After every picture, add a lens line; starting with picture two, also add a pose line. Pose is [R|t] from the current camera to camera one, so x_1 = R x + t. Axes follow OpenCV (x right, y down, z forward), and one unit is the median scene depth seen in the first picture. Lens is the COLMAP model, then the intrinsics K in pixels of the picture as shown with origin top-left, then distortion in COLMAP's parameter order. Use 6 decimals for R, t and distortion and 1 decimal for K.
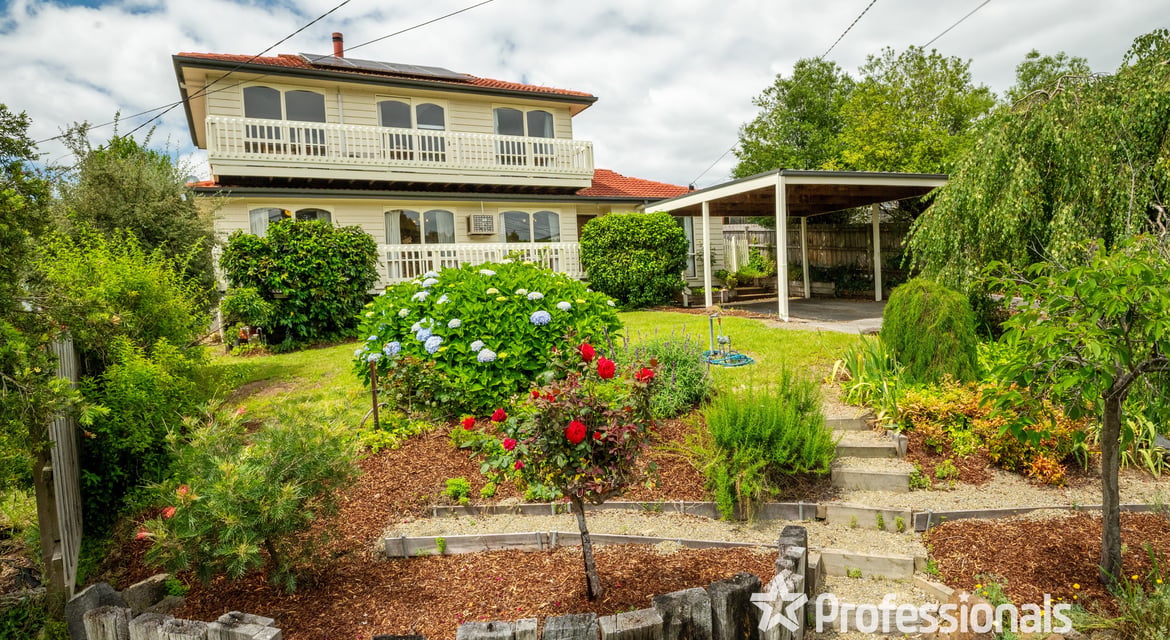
lens RADIAL K [[639.6, 0, 584.0], [0, 639.6, 321.2], [0, 0, 1]] dist [-0.019417, 0.000534]
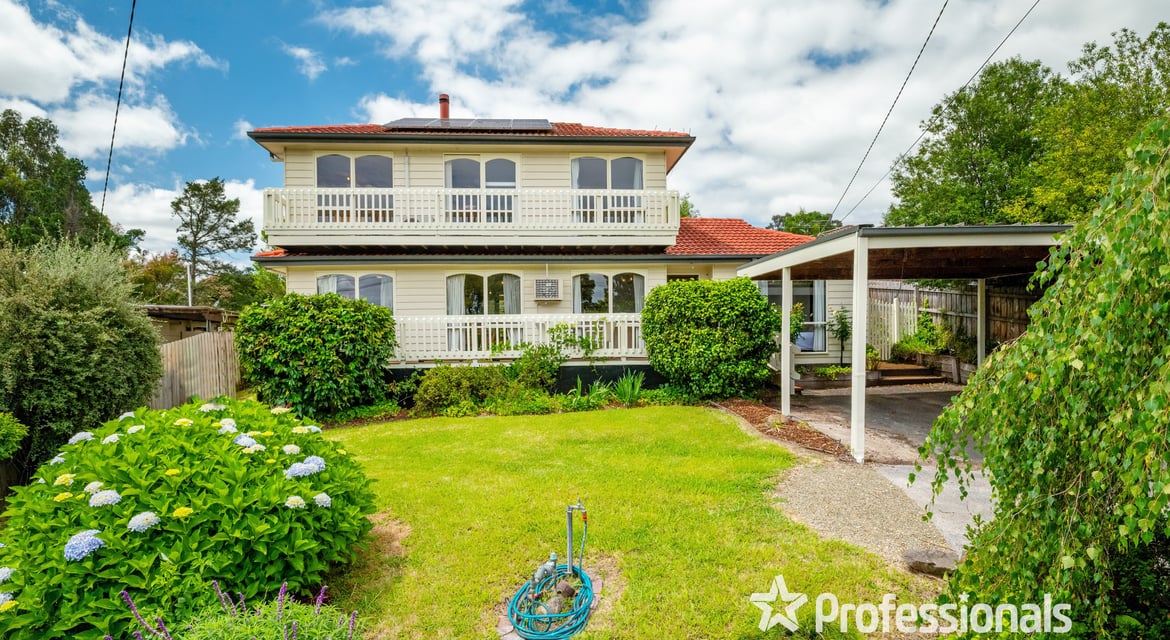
lens RADIAL K [[568.7, 0, 602.0], [0, 568.7, 350.9], [0, 0, 1]] dist [-0.024986, -0.005179]
pose [[0.928618, 0.051540, -0.367440, 0.214422], [-0.048945, 0.998667, 0.016383, -0.083358], [0.367795, 0.002771, 0.929903, 0.288438]]
